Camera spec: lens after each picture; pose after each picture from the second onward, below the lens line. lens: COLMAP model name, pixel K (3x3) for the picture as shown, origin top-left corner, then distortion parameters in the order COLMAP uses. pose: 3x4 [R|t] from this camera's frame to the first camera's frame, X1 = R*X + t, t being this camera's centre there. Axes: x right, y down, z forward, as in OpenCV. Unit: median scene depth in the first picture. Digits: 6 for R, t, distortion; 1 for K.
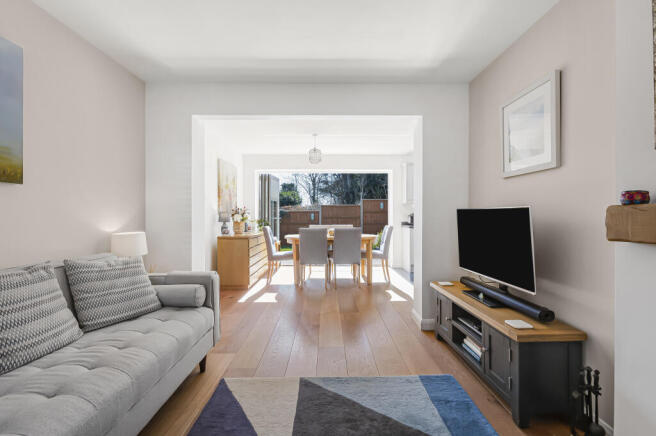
lens RADIAL K [[301.3, 0, 328.0], [0, 301.3, 218.0], [0, 0, 1]] dist [-0.001777, -0.000190]
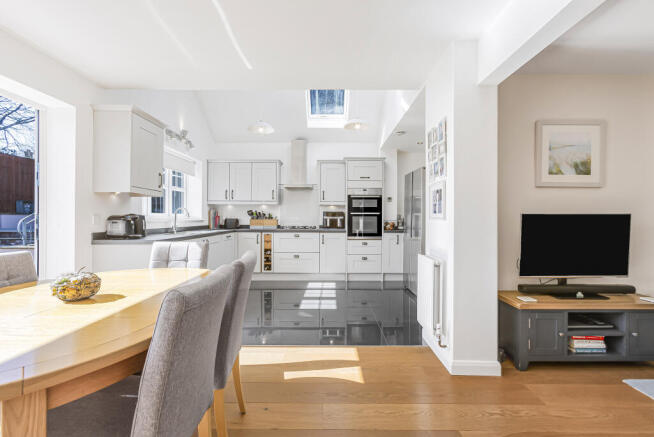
lens RADIAL K [[302.9, 0, 327.0], [0, 302.9, 218.5], [0, 0, 1]] dist [0.000341, 0.000044]
pose [[0.011142, 0.006398, 0.999917, -0.582861], [0.006850, 0.999956, -0.006474, -0.013811], [-0.999914, 0.006922, 0.011098, 1.882854]]
